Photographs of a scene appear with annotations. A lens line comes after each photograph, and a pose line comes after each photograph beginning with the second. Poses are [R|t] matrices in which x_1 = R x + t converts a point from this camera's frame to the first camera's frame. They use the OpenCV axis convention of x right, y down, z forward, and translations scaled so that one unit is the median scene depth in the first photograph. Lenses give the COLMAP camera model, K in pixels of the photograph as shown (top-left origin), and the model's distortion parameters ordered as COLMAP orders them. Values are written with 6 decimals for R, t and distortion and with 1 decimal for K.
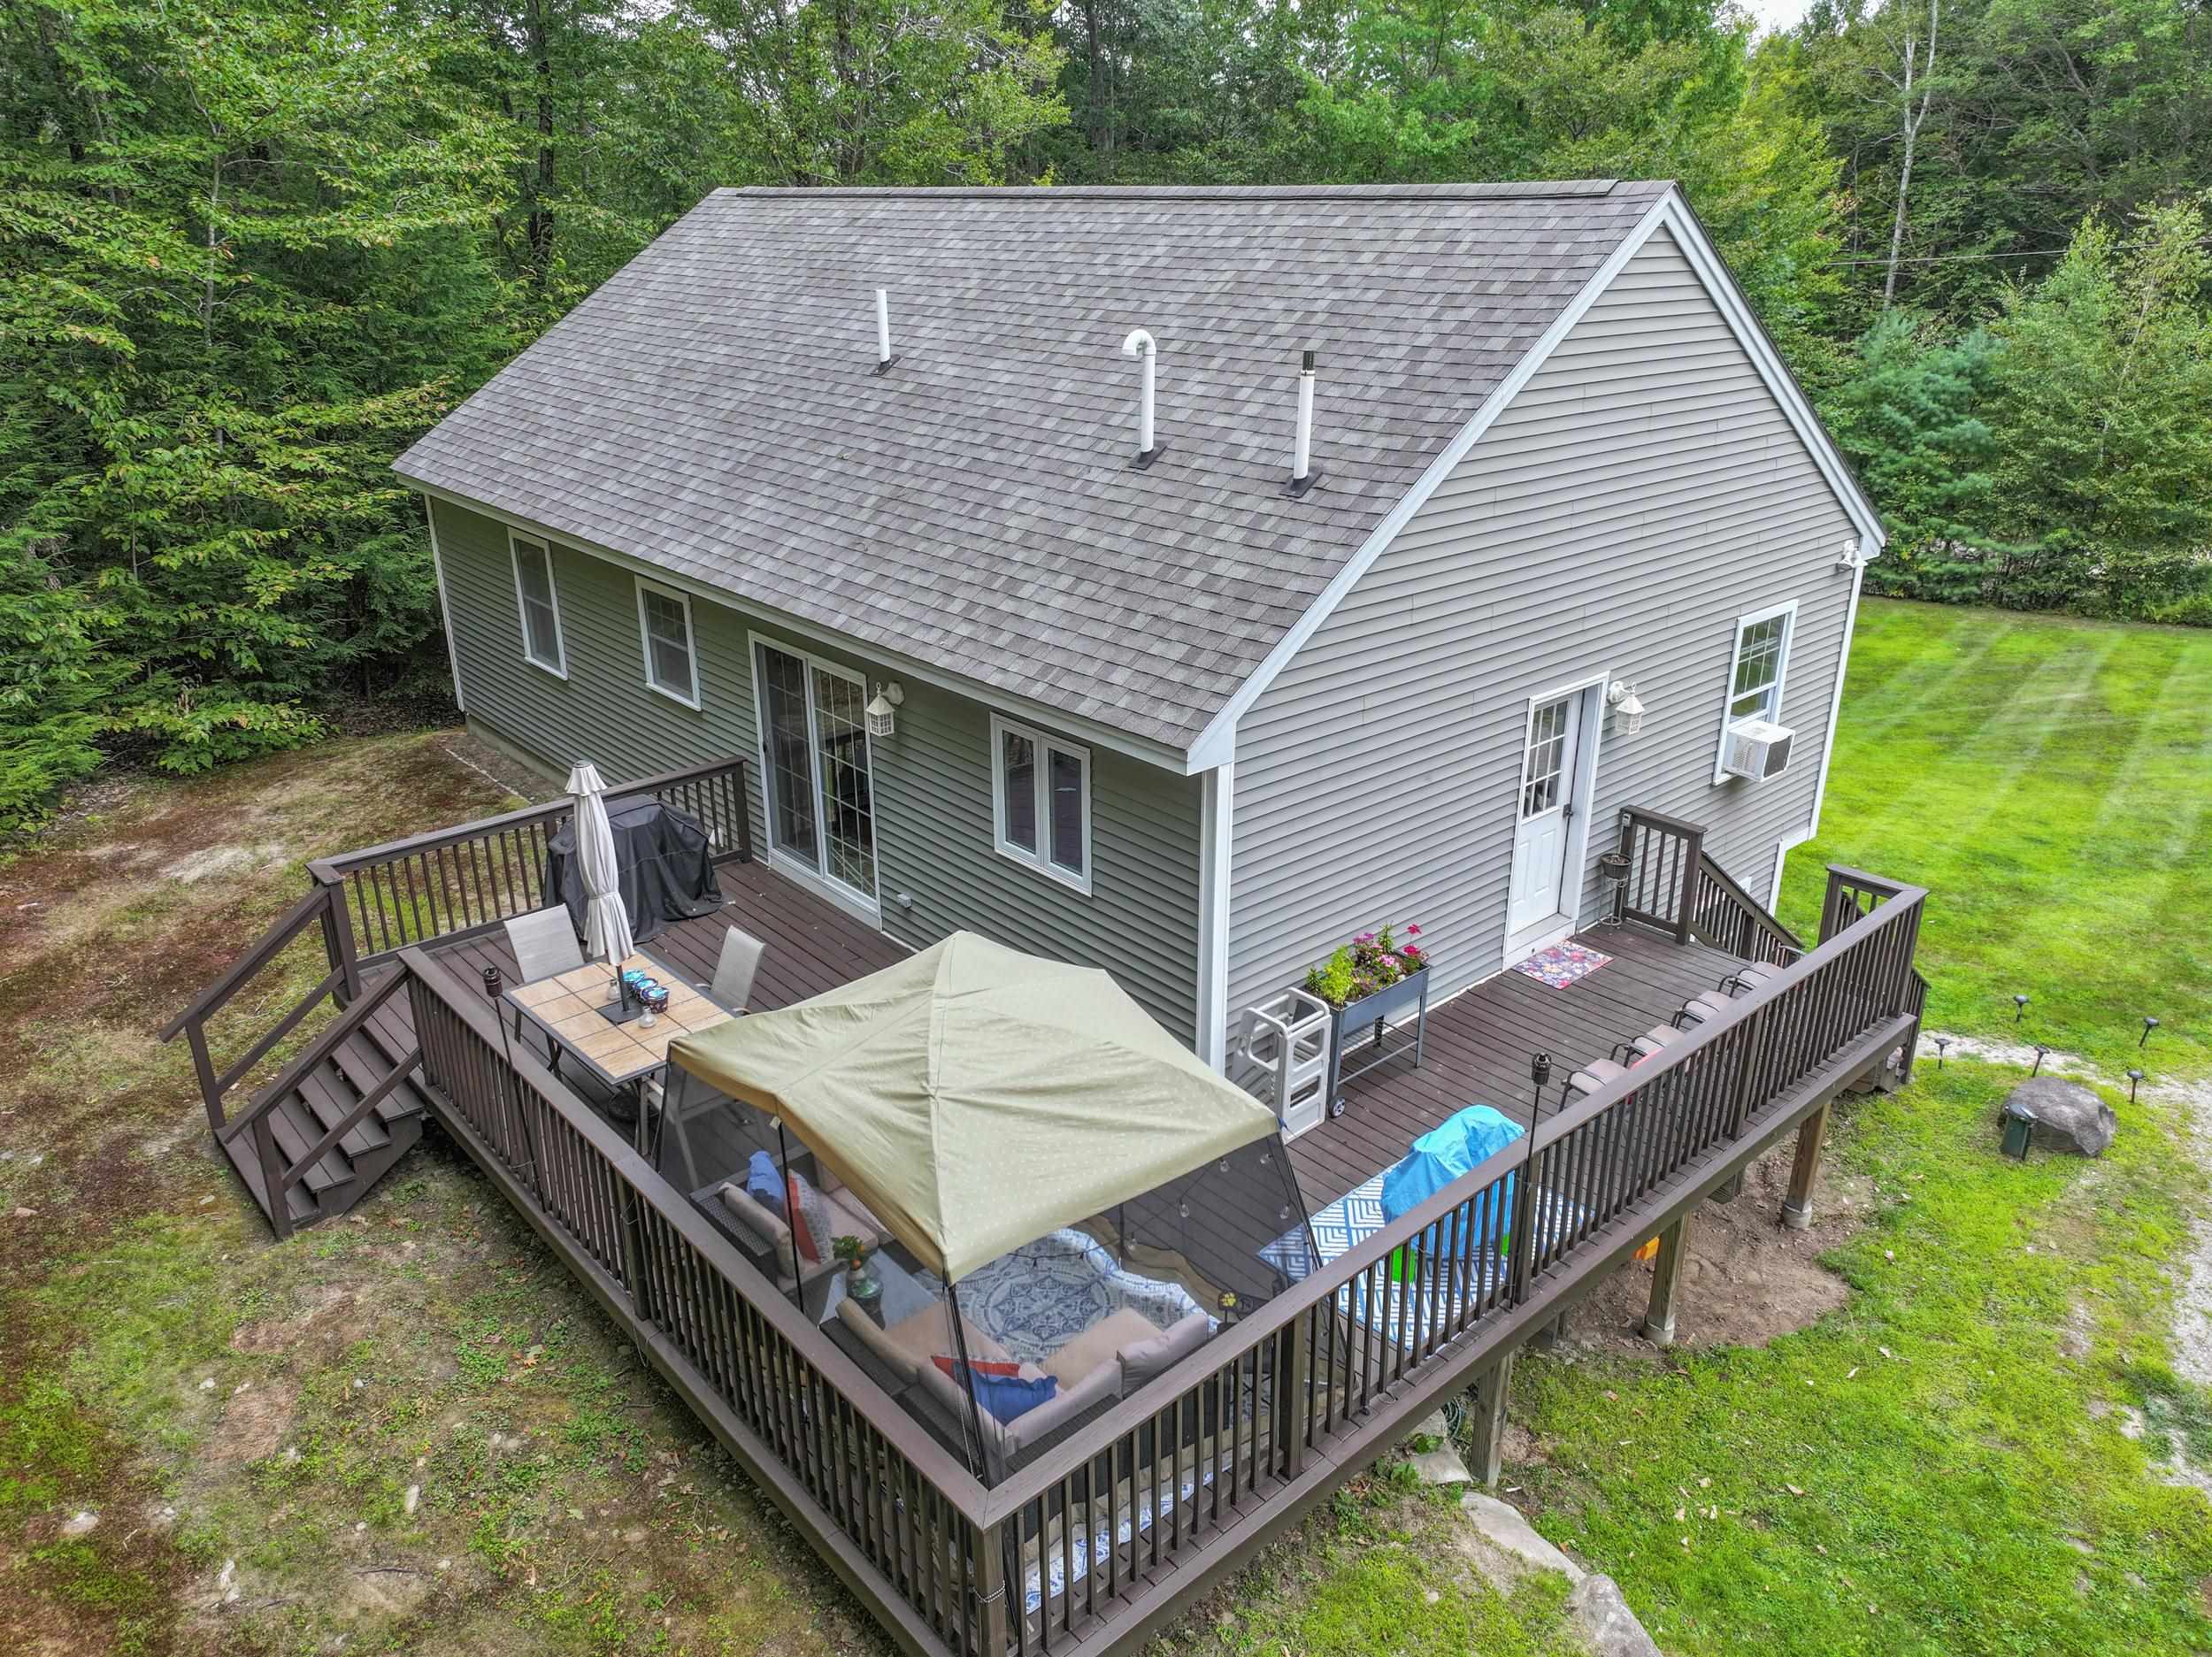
lens RADIAL K [[1570.7, 0, 1116.7], [0, 1570.7, 817.5], [0, 0, 1]] dist [0.005354, 0.008998]
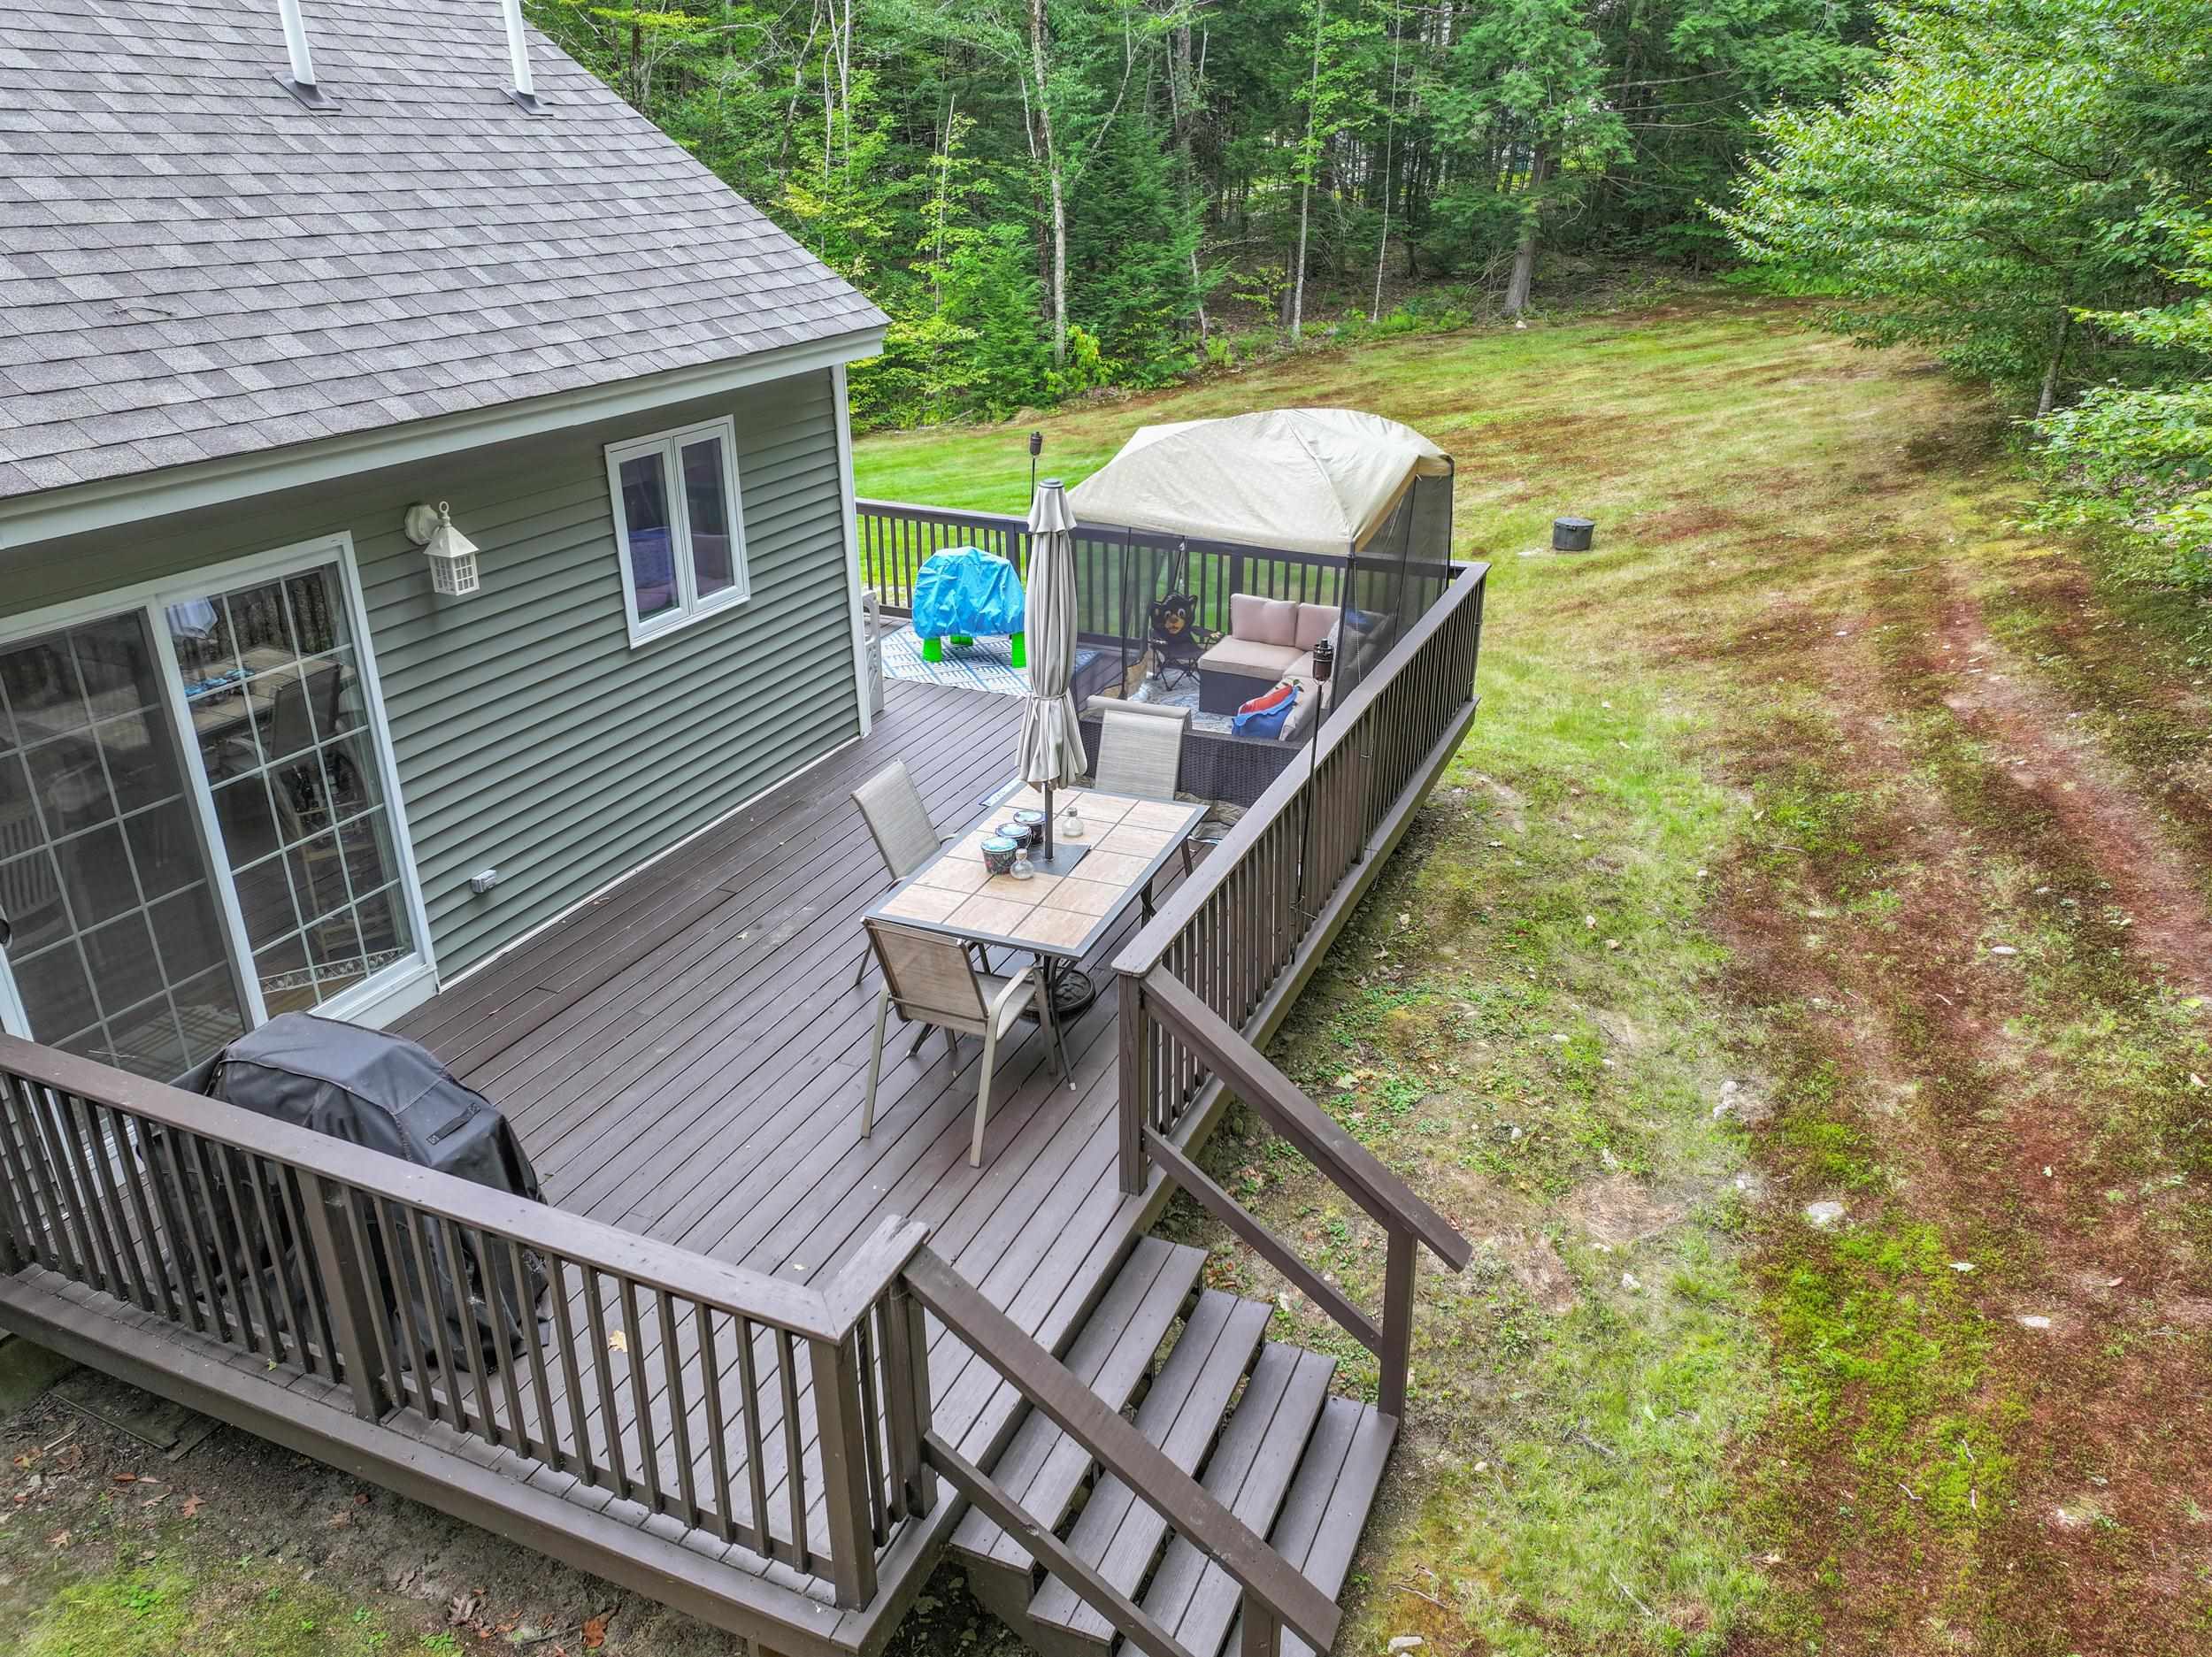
lens RADIAL K [[1570.7, 0, 1124.0], [0, 1570.7, 824.6], [0, 0, 1]] dist [0.005354, 0.008998]
pose [[-0.434732, -0.354237, 0.827964, -1.012404], [0.334880, 0.789870, 0.513772, -0.265221], [-0.835981, 0.500621, -0.224755, 1.265237]]
